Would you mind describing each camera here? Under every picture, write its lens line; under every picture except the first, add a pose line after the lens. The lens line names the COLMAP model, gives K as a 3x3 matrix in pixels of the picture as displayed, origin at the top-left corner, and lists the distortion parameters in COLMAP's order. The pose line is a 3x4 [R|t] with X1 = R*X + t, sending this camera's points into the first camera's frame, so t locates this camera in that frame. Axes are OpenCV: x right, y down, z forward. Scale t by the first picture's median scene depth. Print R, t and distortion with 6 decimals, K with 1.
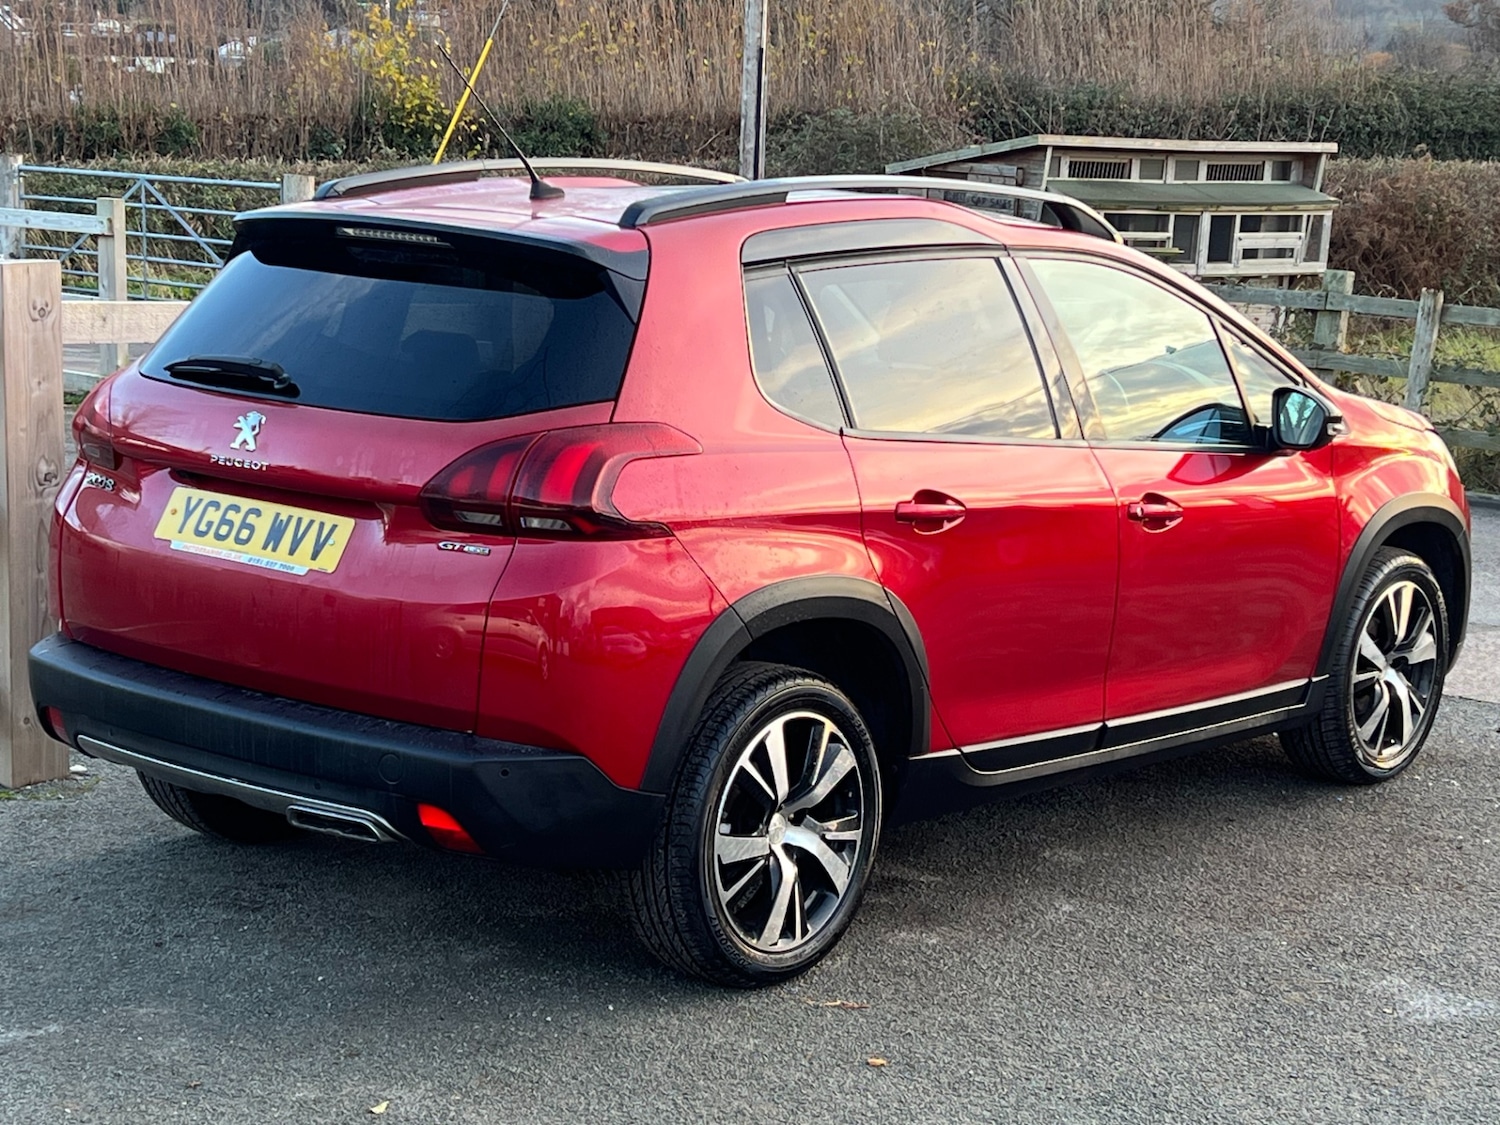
lens RADIAL K [[2700.6, 0, 739.2], [0, 2700.6, 561.9], [0, 0, 1]] dist [0.123700, 0.000000]
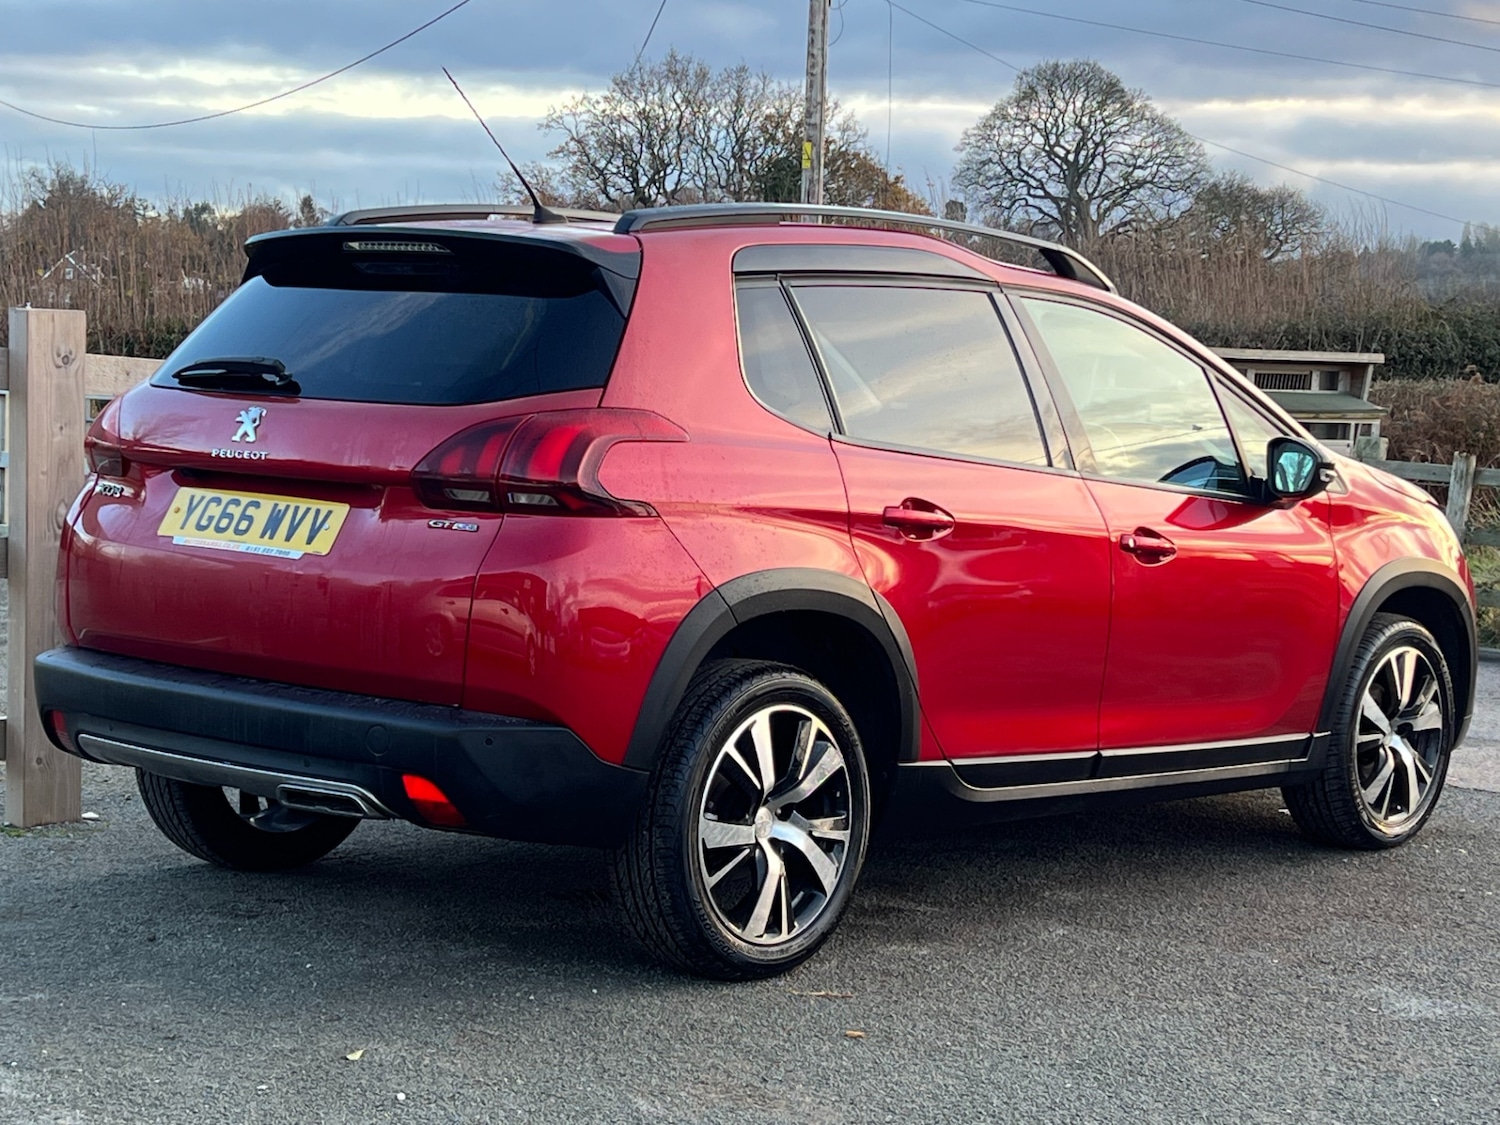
lens RADIAL K [[2700.6, 0, 765.3], [0, 2700.6, 566.8], [0, 0, 1]] dist [0.123700, 0.000000]
pose [[0.999852, 0.003904, -0.016750, 0.030869], [-0.005459, 0.995576, -0.093796, 0.097679], [0.016310, 0.093873, 0.995451, -0.014479]]
